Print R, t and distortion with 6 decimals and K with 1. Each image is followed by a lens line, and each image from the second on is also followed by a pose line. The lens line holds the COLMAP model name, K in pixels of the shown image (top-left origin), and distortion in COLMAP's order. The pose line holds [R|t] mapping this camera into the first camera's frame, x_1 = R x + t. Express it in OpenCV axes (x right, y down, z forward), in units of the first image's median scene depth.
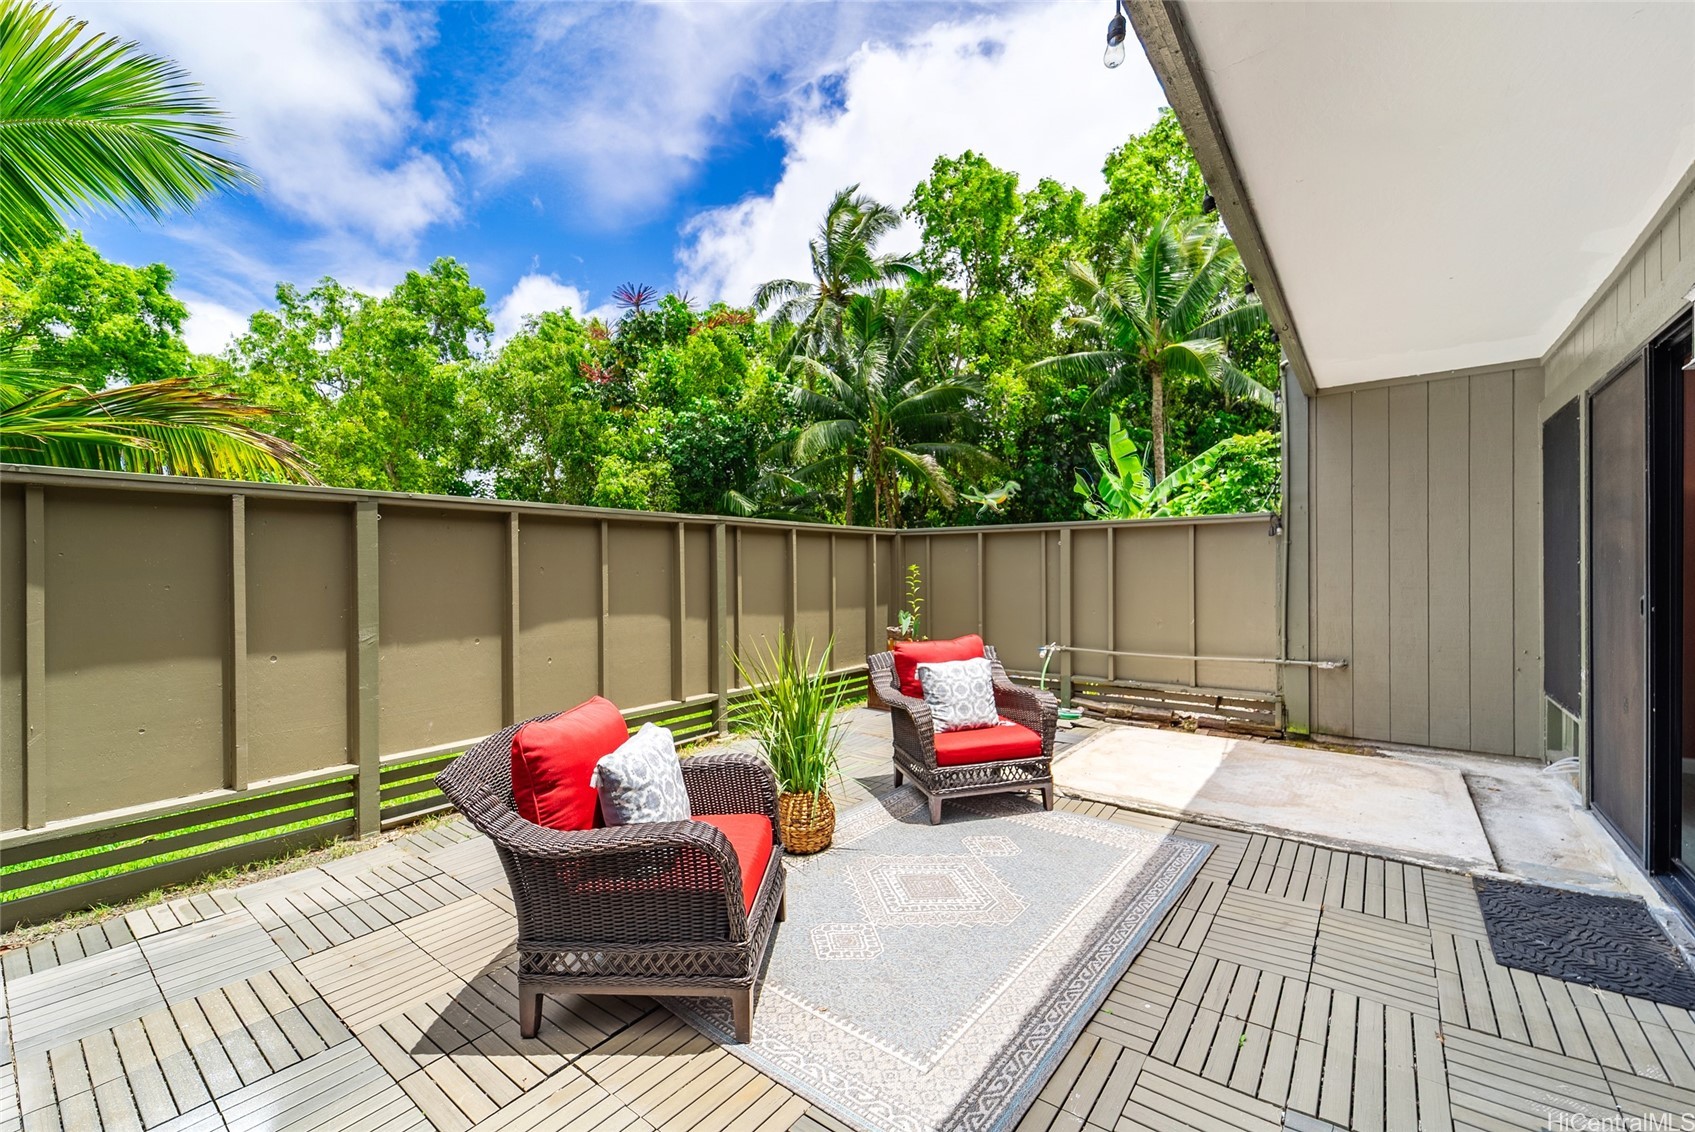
lens RADIAL K [[693.1, 0, 852.4], [0, 693.1, 569.3], [0, 0, 1]] dist [-0.002252, 0.000019]
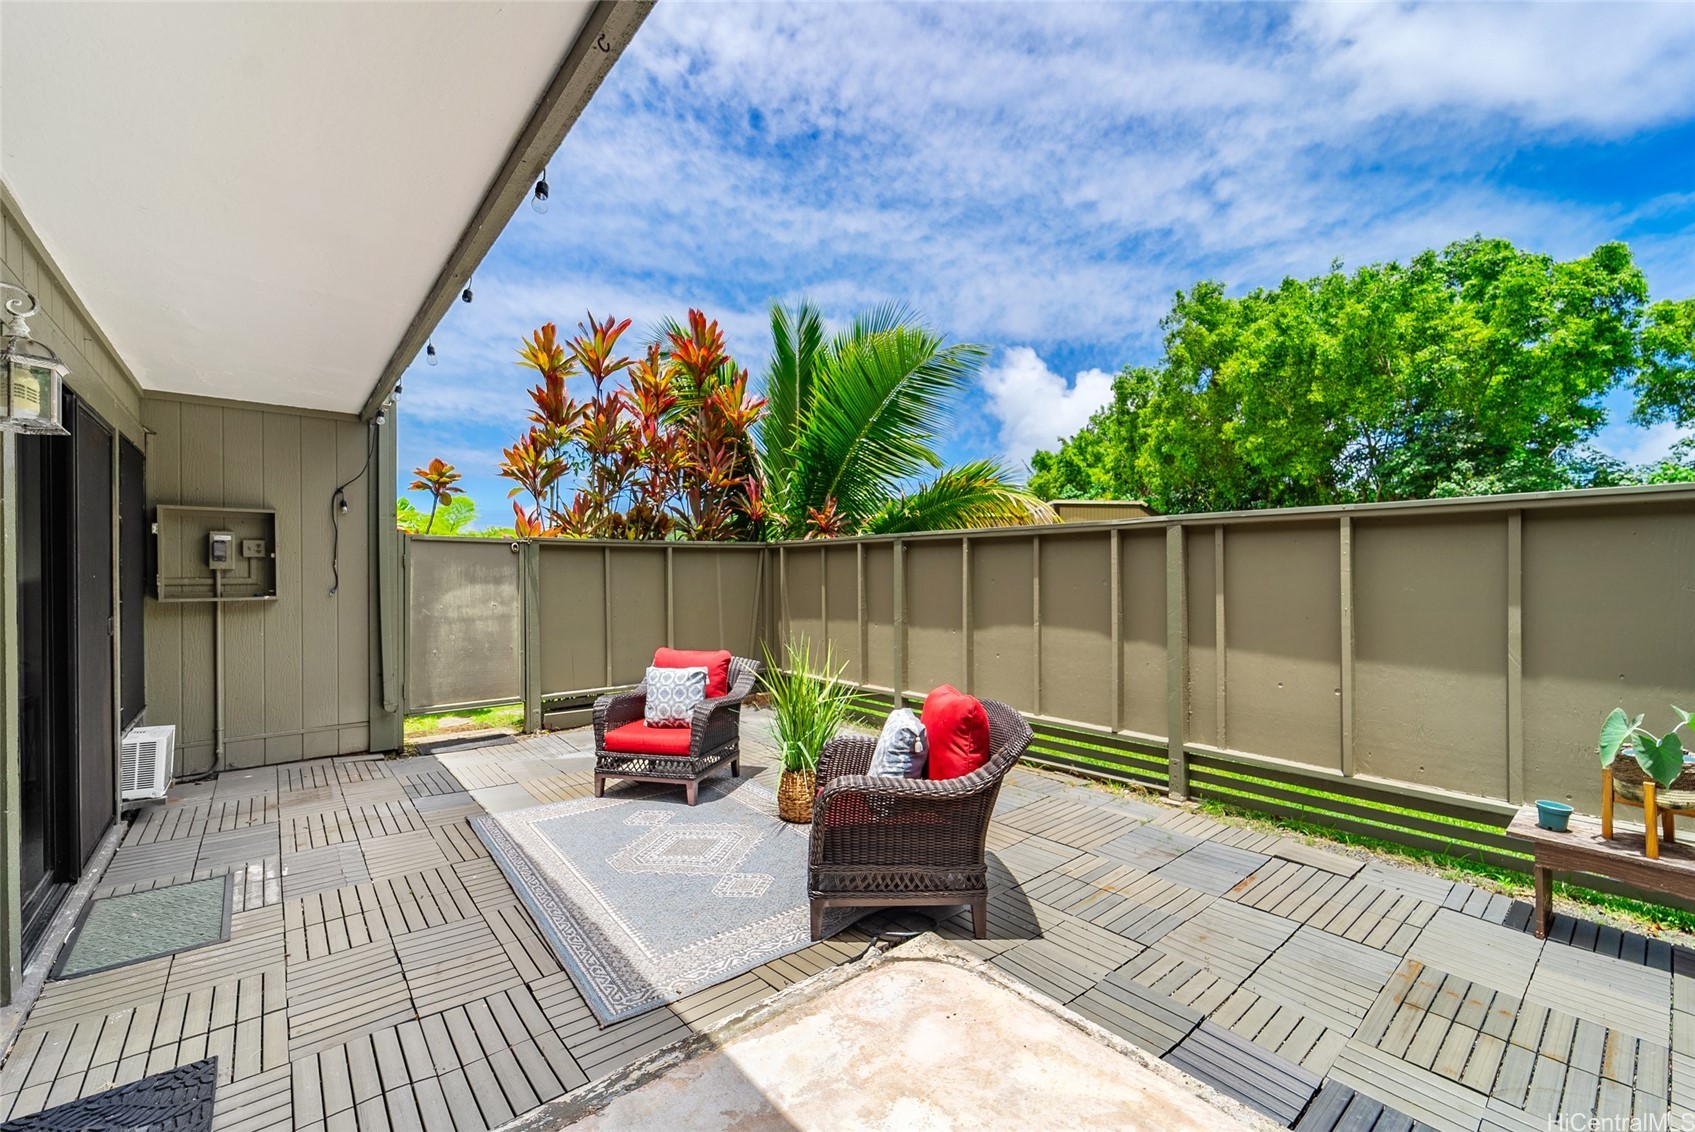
lens RADIAL K [[693.1, 0, 855.9], [0, 693.1, 567.0], [0, 0, 1]] dist [-0.002252, 0.000019]
pose [[-0.209738, 0.004201, -0.977749, 1.273163], [0.003413, 0.999988, 0.003565, -0.051678], [0.977752, -0.002589, -0.209750, 1.560940]]
